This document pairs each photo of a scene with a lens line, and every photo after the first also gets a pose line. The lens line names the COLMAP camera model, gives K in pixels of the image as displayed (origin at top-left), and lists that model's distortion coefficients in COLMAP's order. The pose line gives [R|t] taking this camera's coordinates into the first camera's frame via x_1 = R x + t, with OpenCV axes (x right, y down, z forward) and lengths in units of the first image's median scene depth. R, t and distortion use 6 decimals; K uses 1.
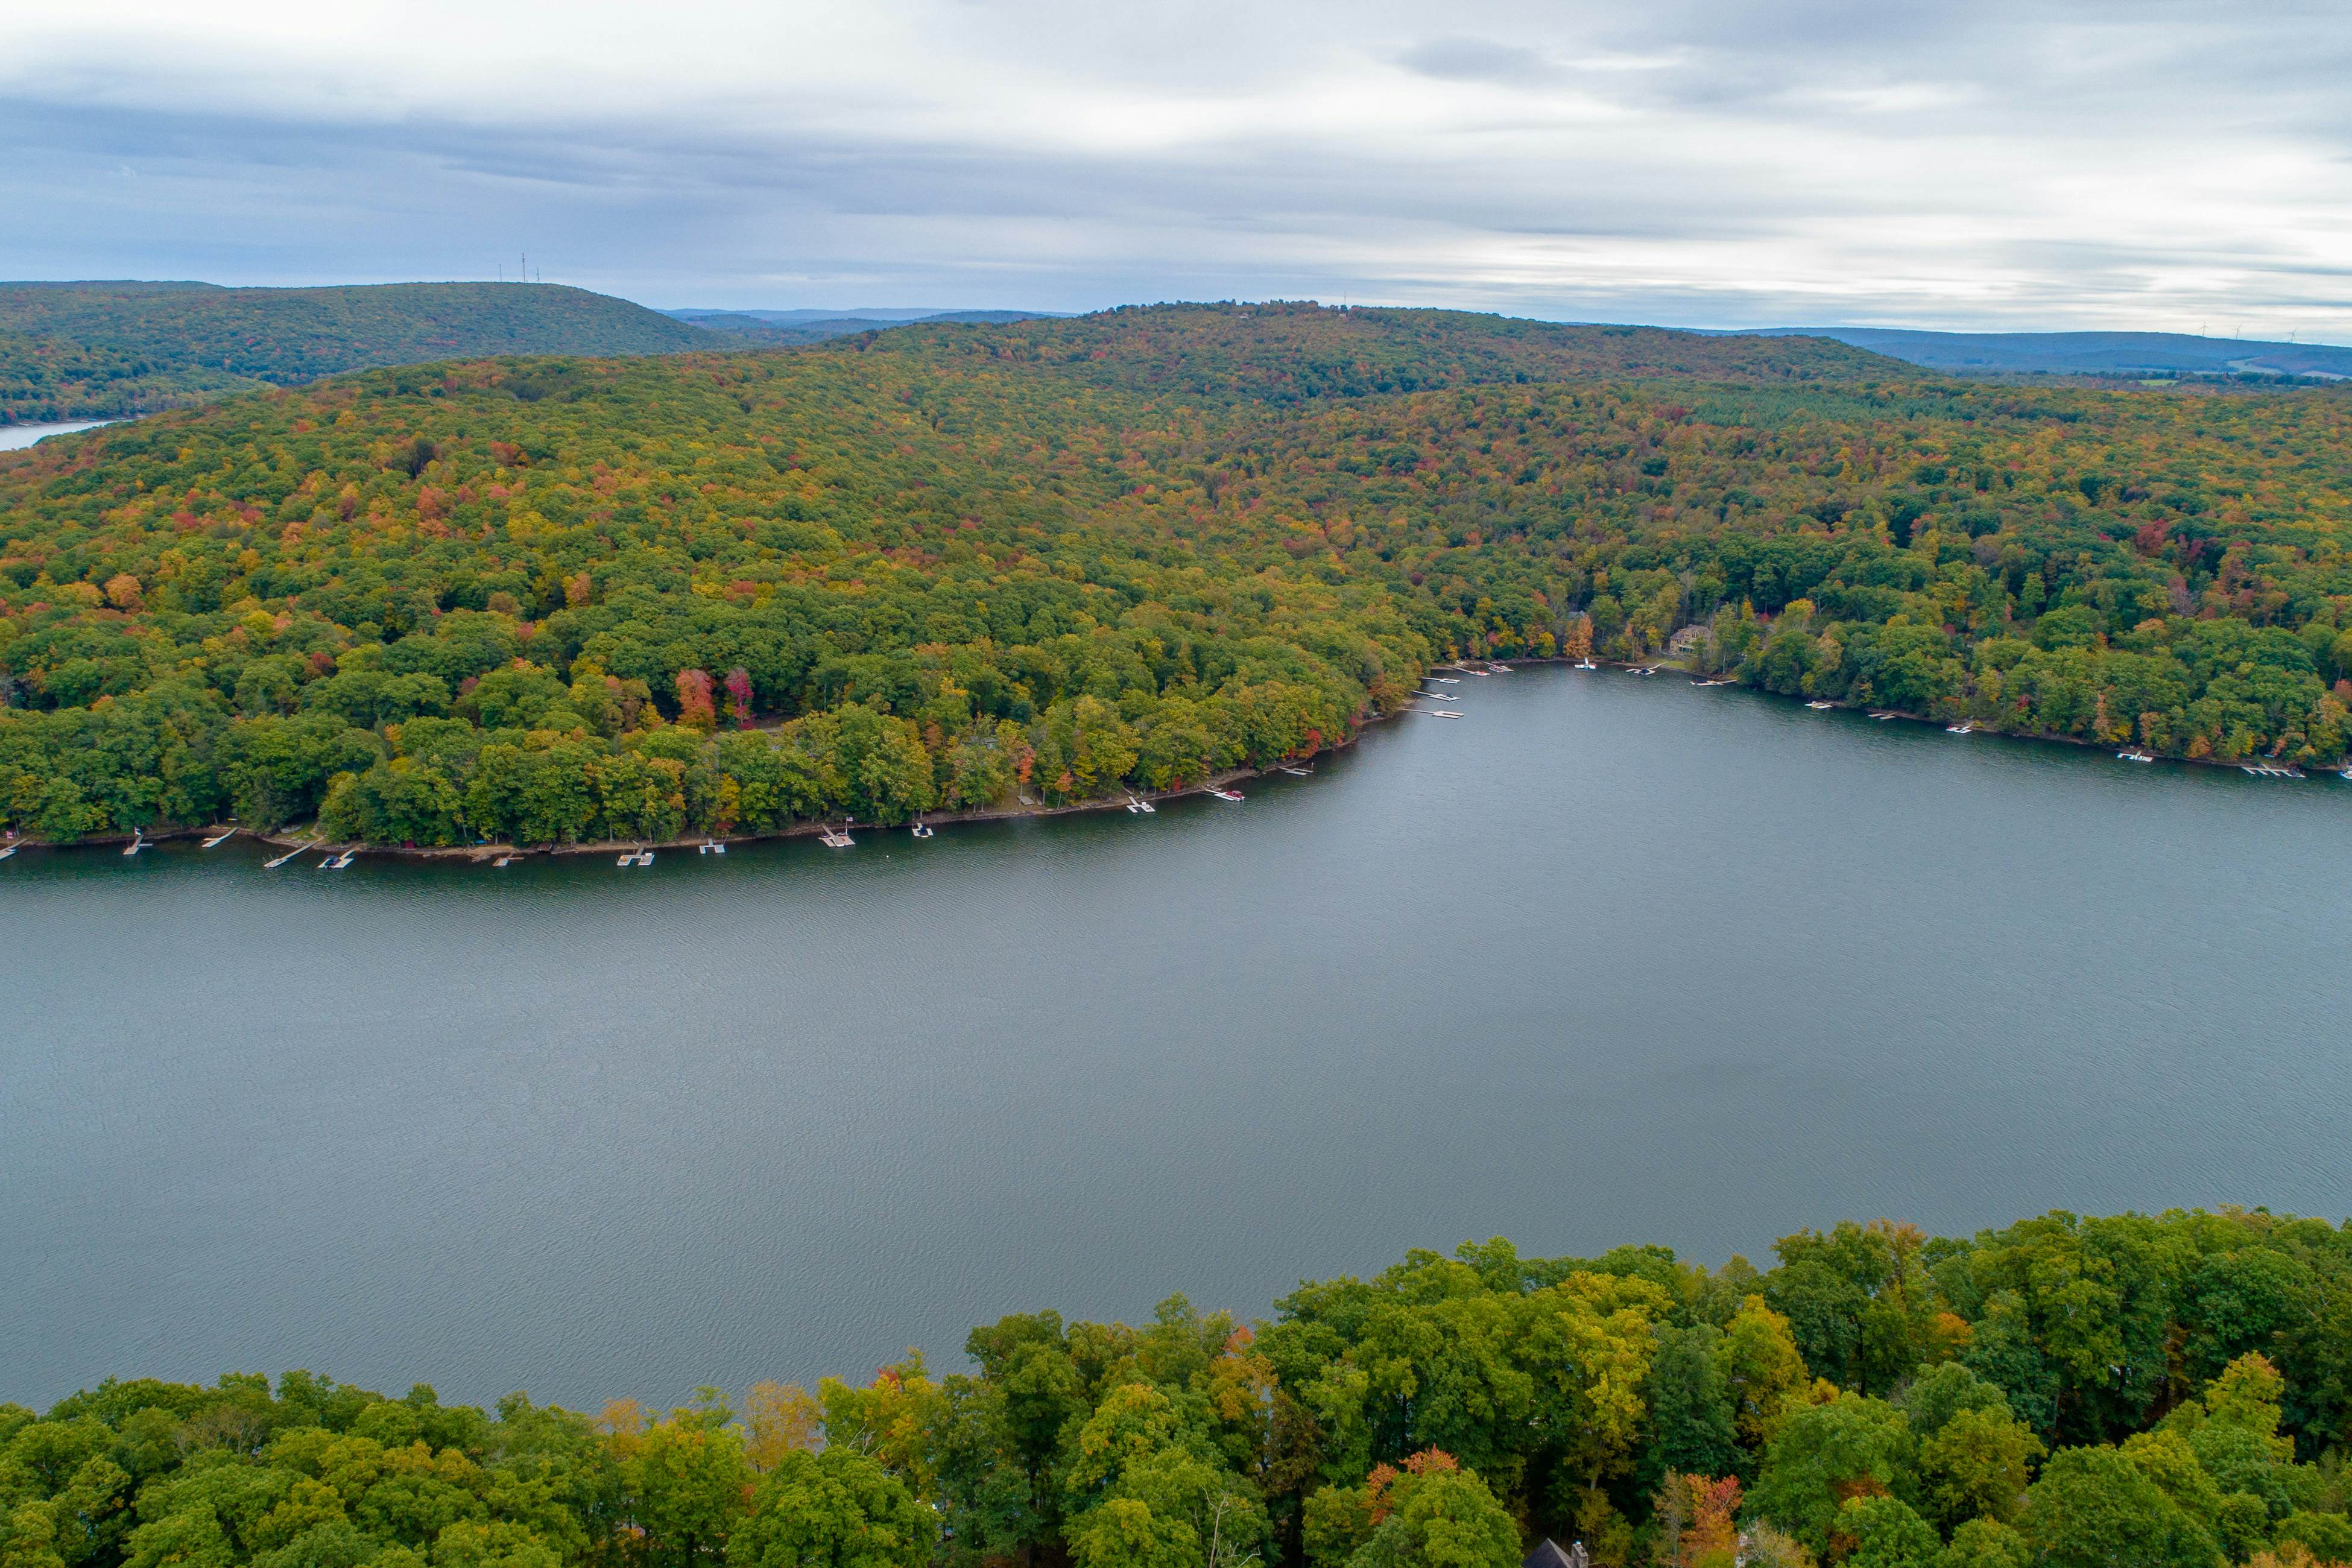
lens RADIAL K [[1964.4, 0, 1176.0], [0, 1964.4, 784.0], [0, 0, 1]] dist [-0.015185, 0.006410]
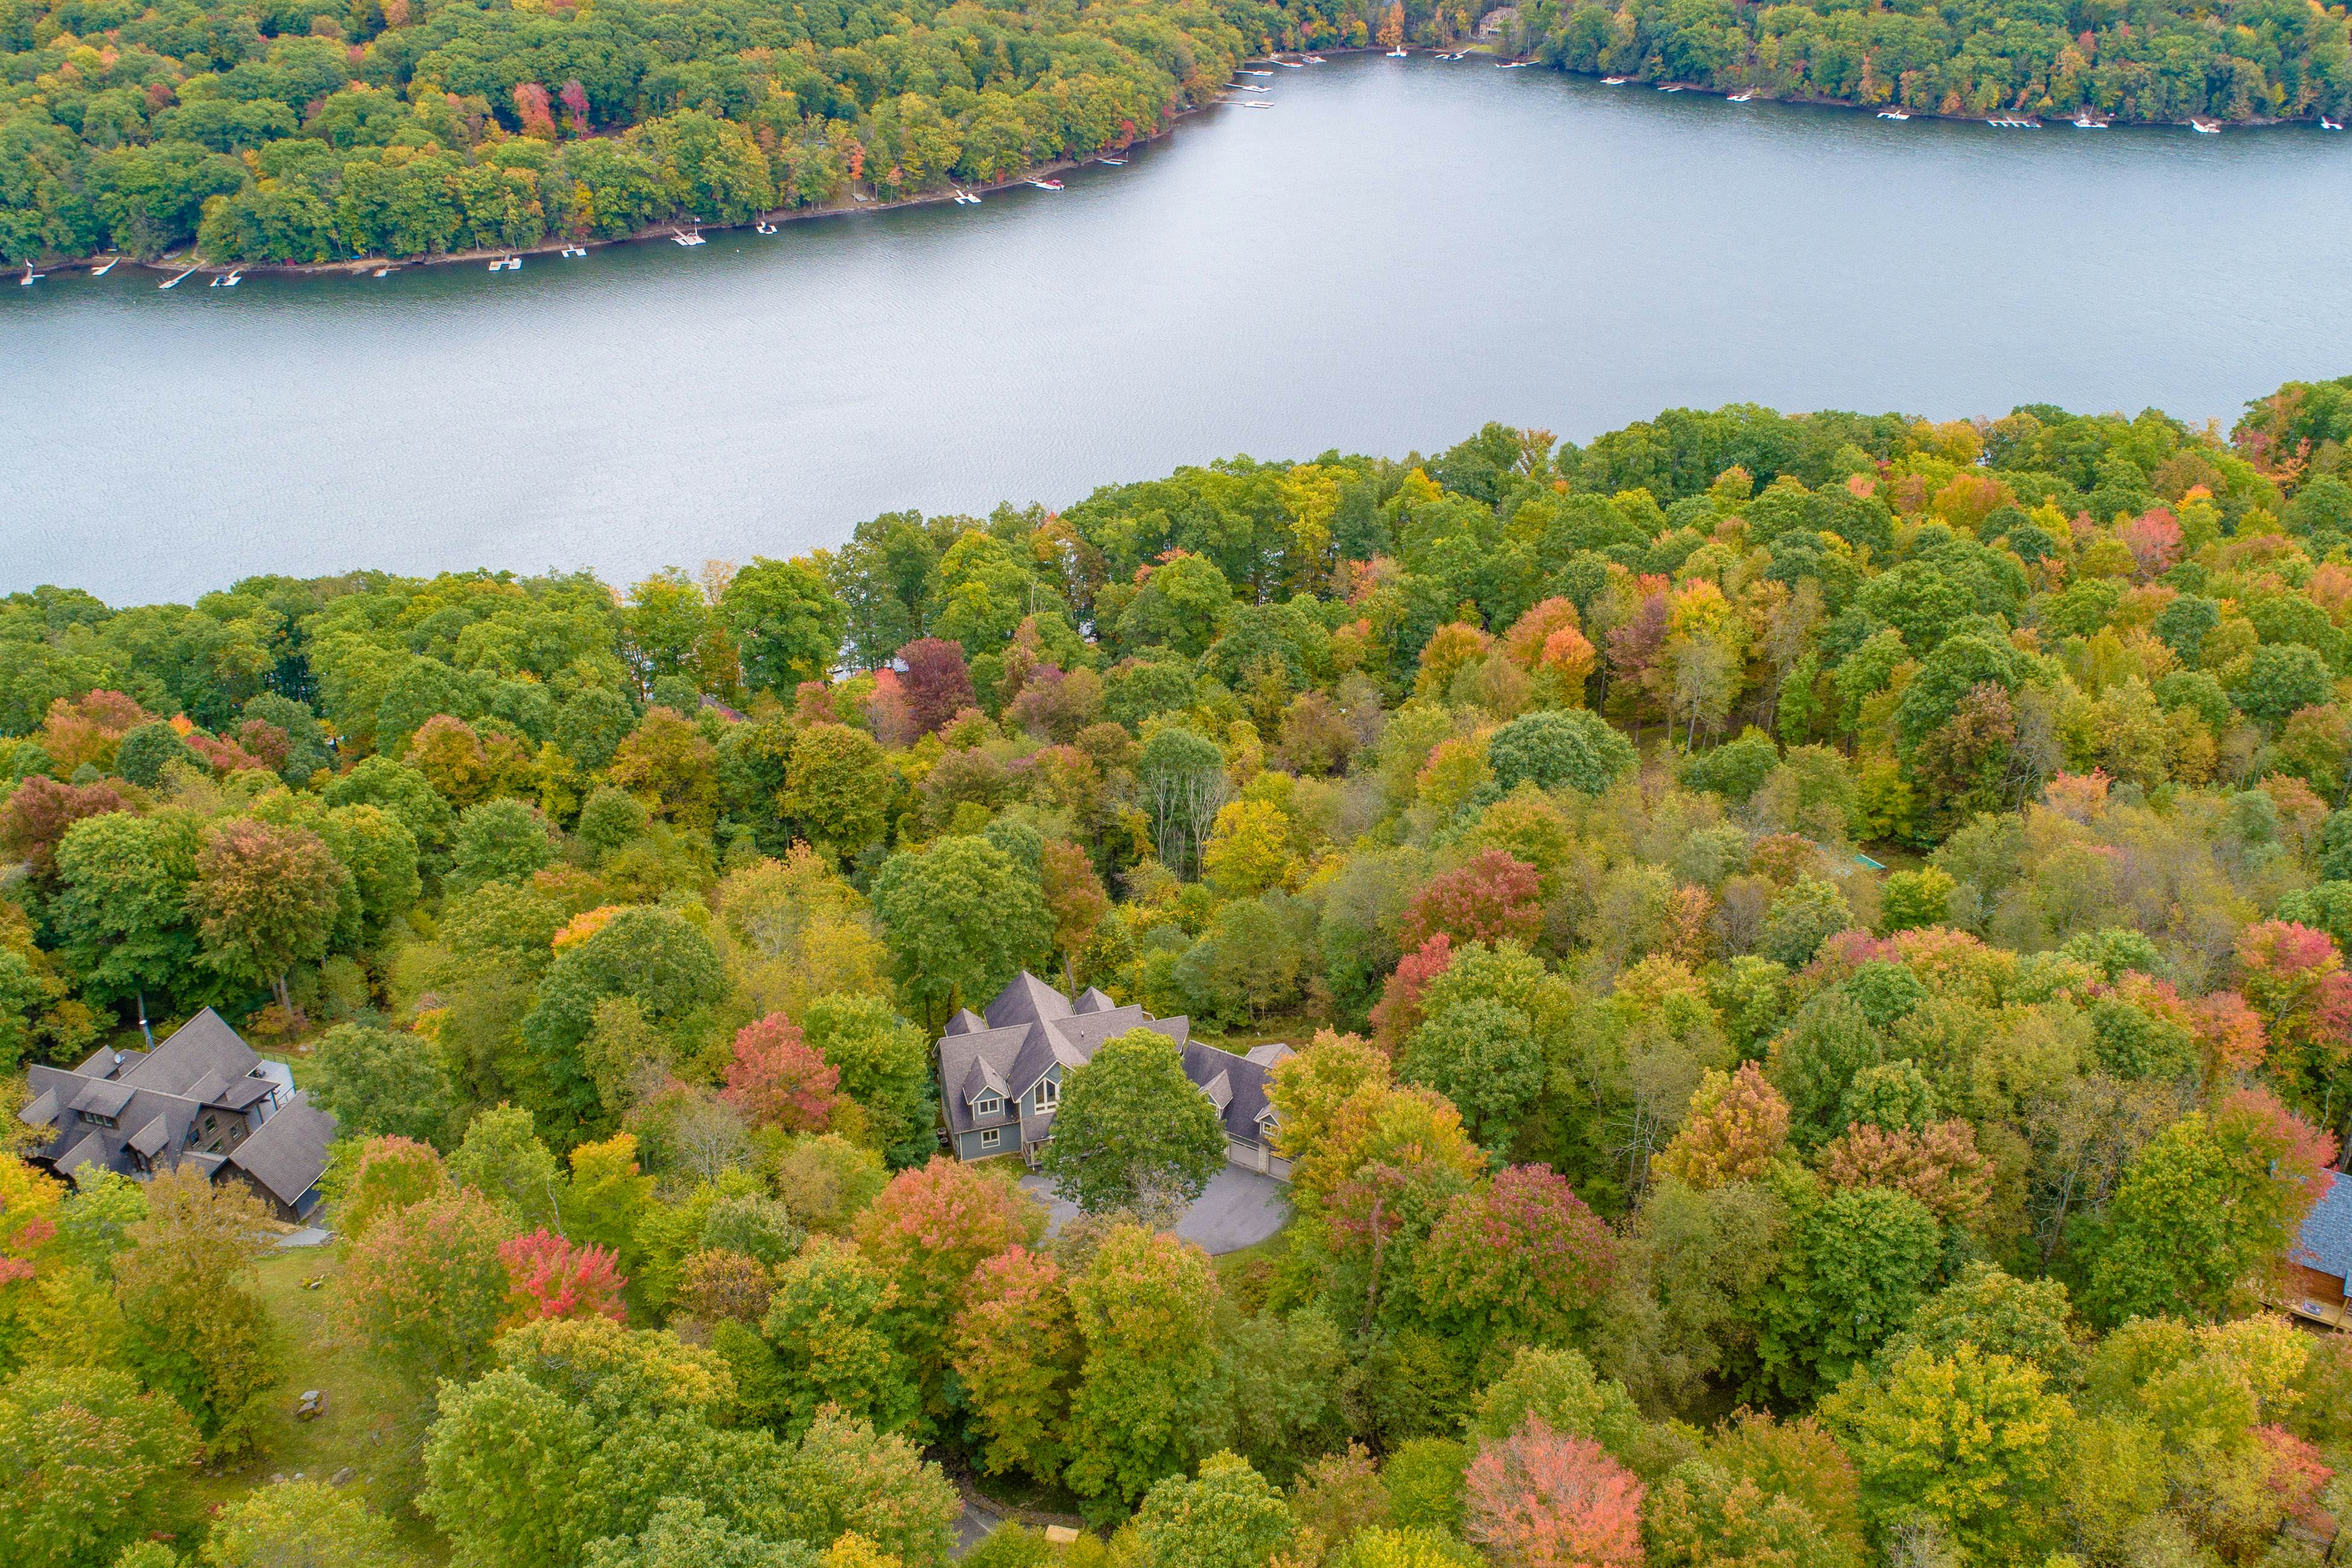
lens RADIAL K [[1964.4, 0, 1176.0], [0, 1964.4, 784.0], [0, 0, 1]] dist [-0.015185, 0.006410]
pose [[0.995721, -0.068067, 0.062505, 0.006708], [0.048089, 0.959225, 0.278522, 0.025237], [-0.078914, -0.274324, 0.958394, -0.127342]]
